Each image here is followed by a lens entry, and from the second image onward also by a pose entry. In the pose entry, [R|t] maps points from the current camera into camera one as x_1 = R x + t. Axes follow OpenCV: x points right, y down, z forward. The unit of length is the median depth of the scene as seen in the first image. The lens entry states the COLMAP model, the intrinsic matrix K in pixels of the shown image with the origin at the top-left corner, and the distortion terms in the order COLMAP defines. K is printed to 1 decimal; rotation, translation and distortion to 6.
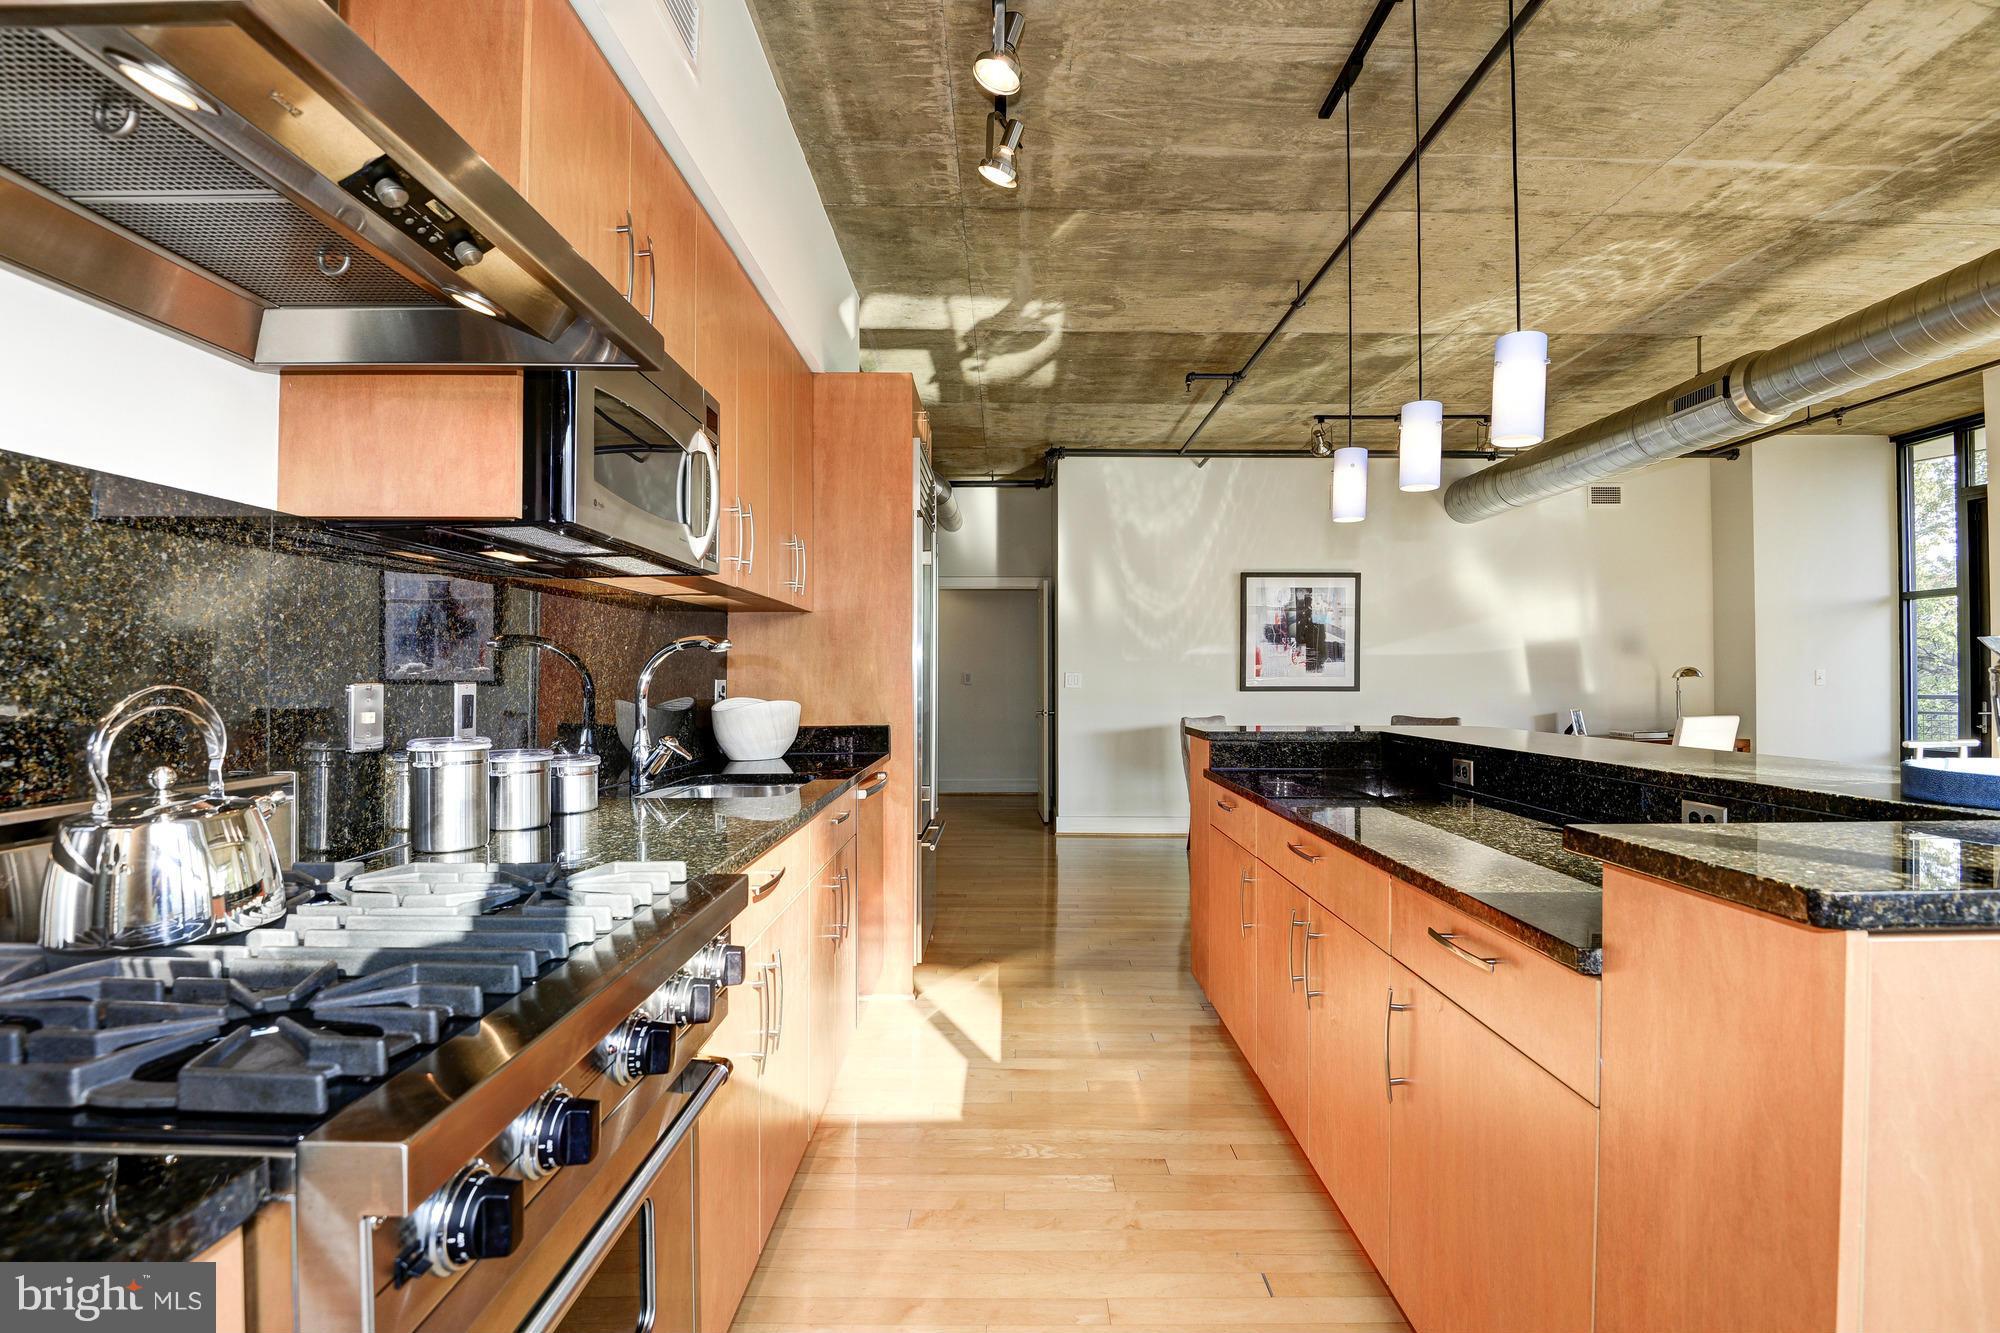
lens RADIAL K [[927.7, 0, 1000.0], [0, 927.7, 666.5], [0, 0, 1]] dist [-0.026386, -0.000326]
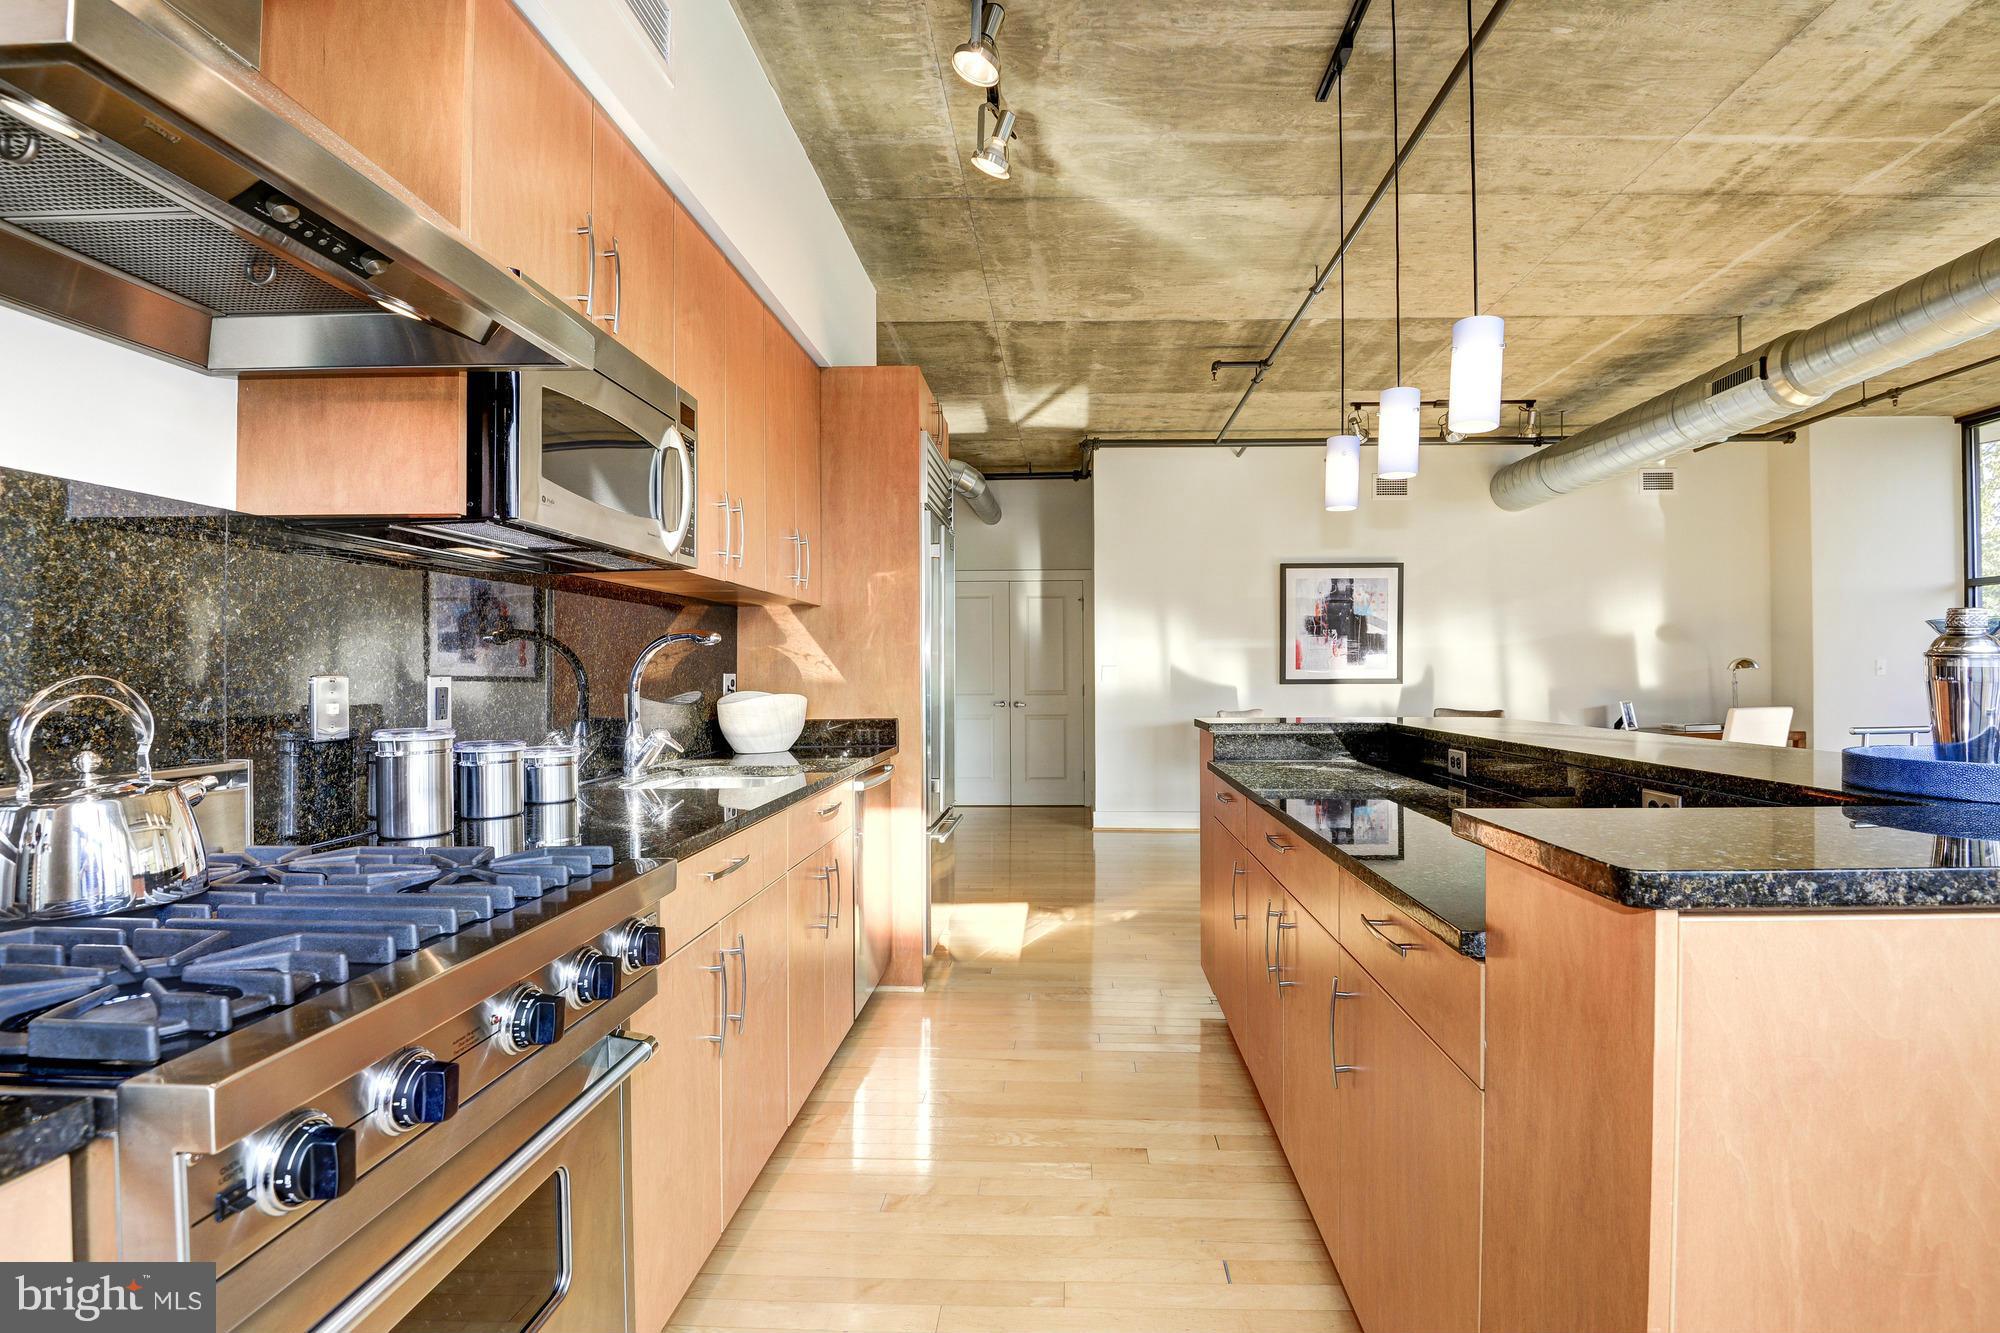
lens RADIAL K [[940.8, 0, 1037.4], [0, 940.8, 668.0], [0, 0, 1]] dist [-0.028478, 0.000353]
pose [[0.999549, -0.004738, -0.029657, 0.085540], [0.004944, 0.999964, 0.006878, 0.003851], [0.029624, -0.007022, 0.999536, -0.015080]]
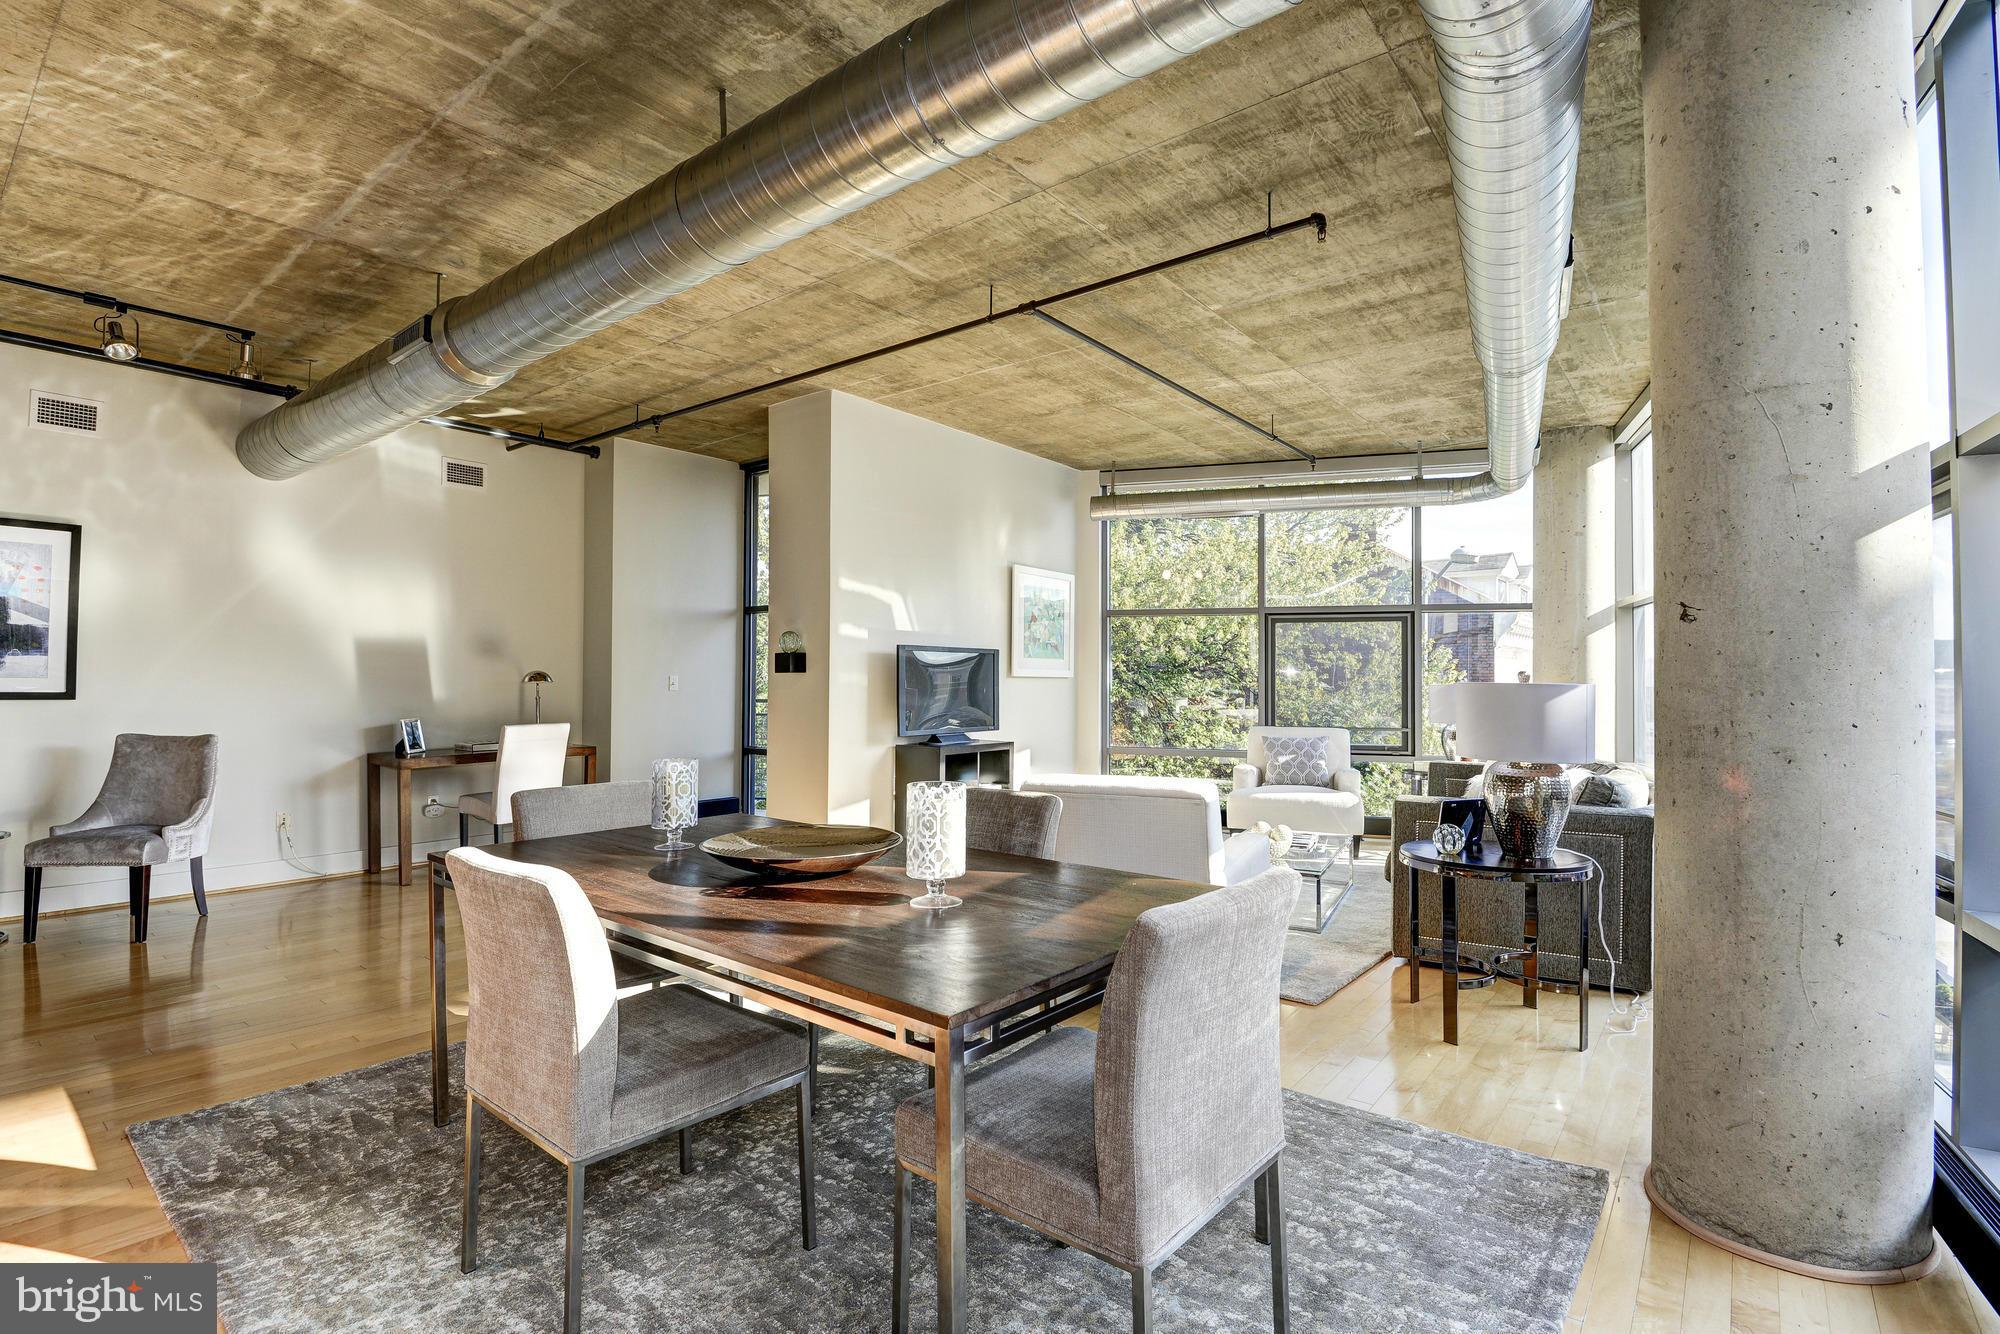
lens RADIAL K [[927.7, 0, 1000.0], [0, 927.7, 667.0], [0, 0, 1]] dist [-0.026386, -0.000326]
pose [[0.625687, 0.019294, 0.779836, 0.809238], [-0.017505, 0.999790, -0.010691, -0.005269], [-0.779878, -0.006962, 0.625893, 0.131255]]
